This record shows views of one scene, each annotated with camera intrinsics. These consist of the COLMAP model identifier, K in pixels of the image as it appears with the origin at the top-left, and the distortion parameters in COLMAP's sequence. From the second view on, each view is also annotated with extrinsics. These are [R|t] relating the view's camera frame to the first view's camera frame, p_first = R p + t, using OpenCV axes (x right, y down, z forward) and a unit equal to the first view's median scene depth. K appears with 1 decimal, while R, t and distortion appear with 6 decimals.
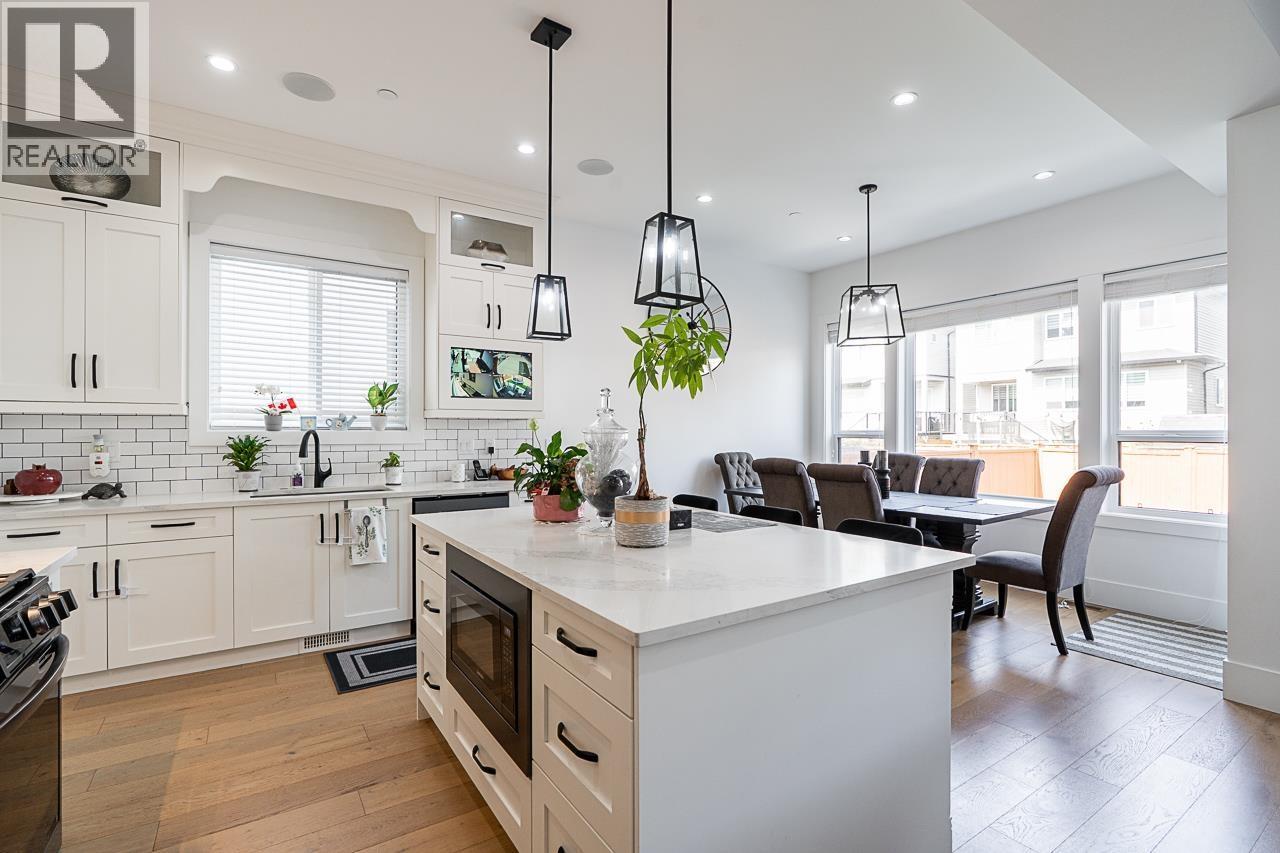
lens RADIAL K [[588.1, 0, 640.0], [0, 588.1, 426.5], [0, 0, 1]] dist [0.022431, 0.000017]
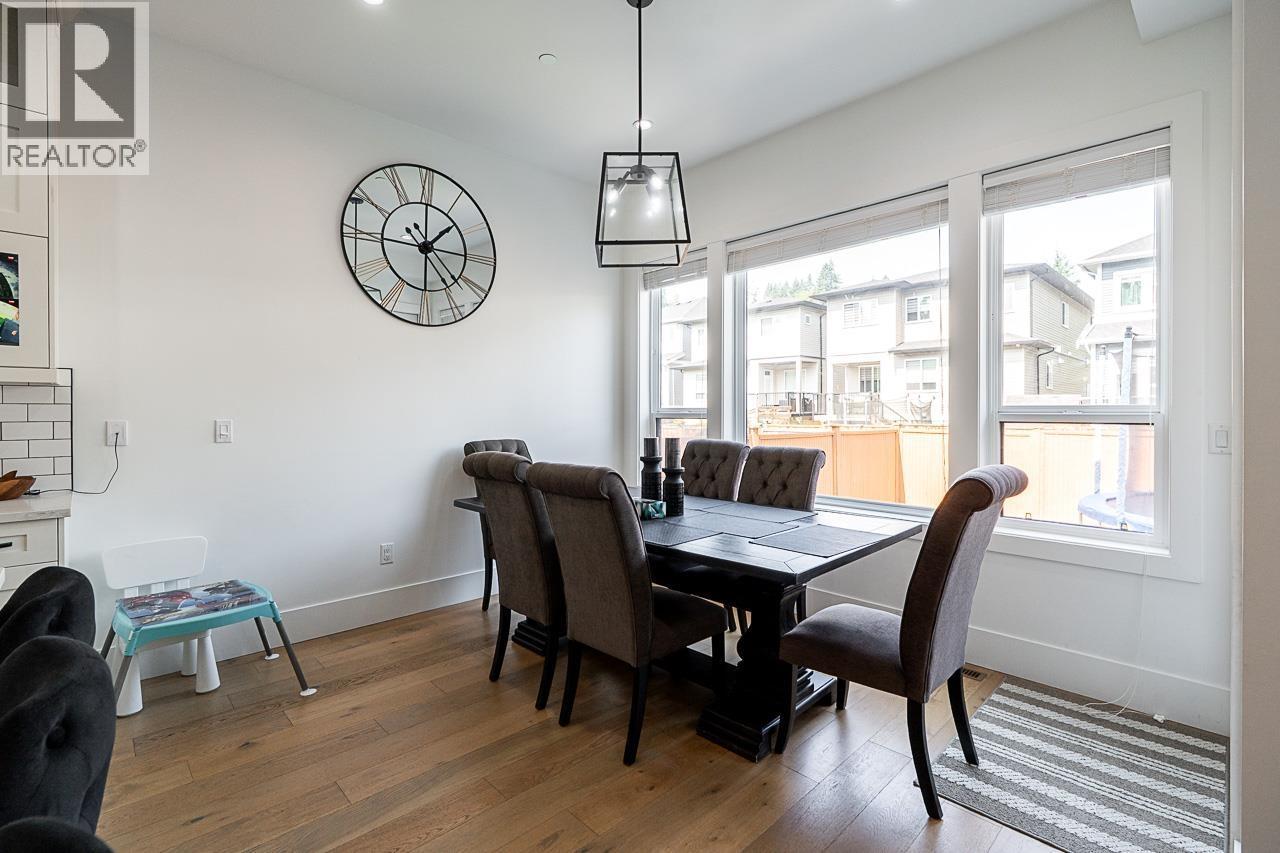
lens RADIAL K [[587.2, 0, 643.3], [0, 587.2, 407.3], [0, 0, 1]] dist [0.000362, 0.000203]
pose [[0.984098, 0.001561, 0.177618, 0.281806], [-0.001380, 0.999998, -0.001143, 0.009753], [-0.177619, 0.000879, 0.984099, 0.414453]]
